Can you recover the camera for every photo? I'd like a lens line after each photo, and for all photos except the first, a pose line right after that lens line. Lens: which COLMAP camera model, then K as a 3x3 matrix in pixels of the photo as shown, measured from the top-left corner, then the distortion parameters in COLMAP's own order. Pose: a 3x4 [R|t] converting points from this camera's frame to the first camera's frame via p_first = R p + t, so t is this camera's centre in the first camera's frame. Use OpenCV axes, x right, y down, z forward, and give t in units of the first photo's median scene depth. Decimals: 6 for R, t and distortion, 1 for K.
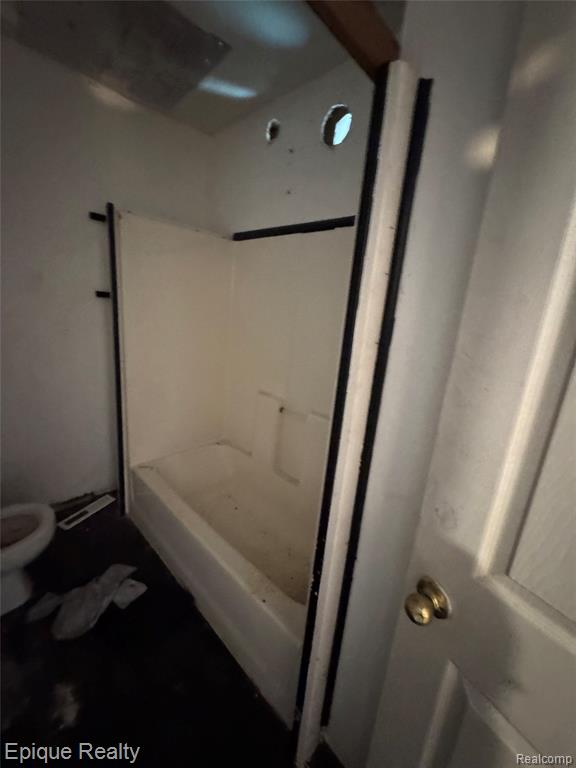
lens RADIAL K [[305.8, 0, 287.9], [0, 305.8, 383.7], [0, 0, 1]] dist [-0.003343, -0.000227]
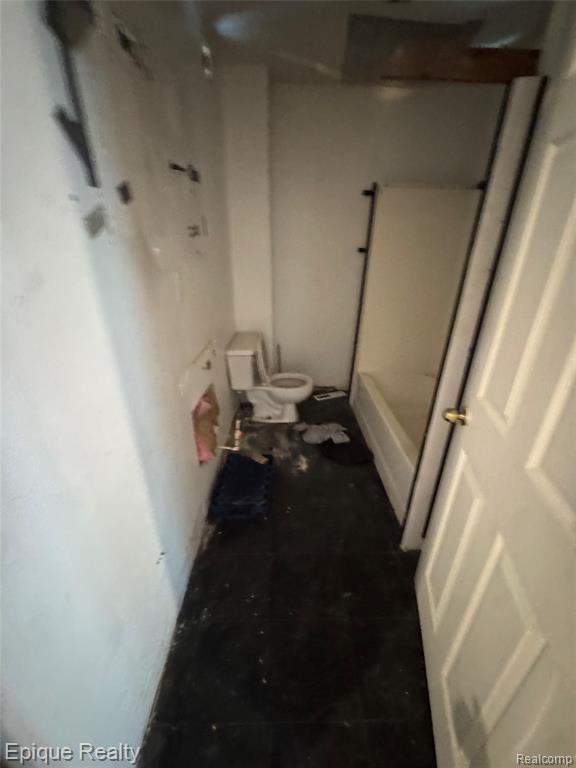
lens RADIAL K [[305.8, 0, 287.9], [0, 305.8, 383.7], [0, 0, 1]] dist [-0.003343, -0.000227]
pose [[0.696234, 0.225325, -0.681533, 0.326361], [-0.130749, 0.973380, 0.188244, 0.110607], [0.705807, -0.041952, 0.707161, -0.341409]]
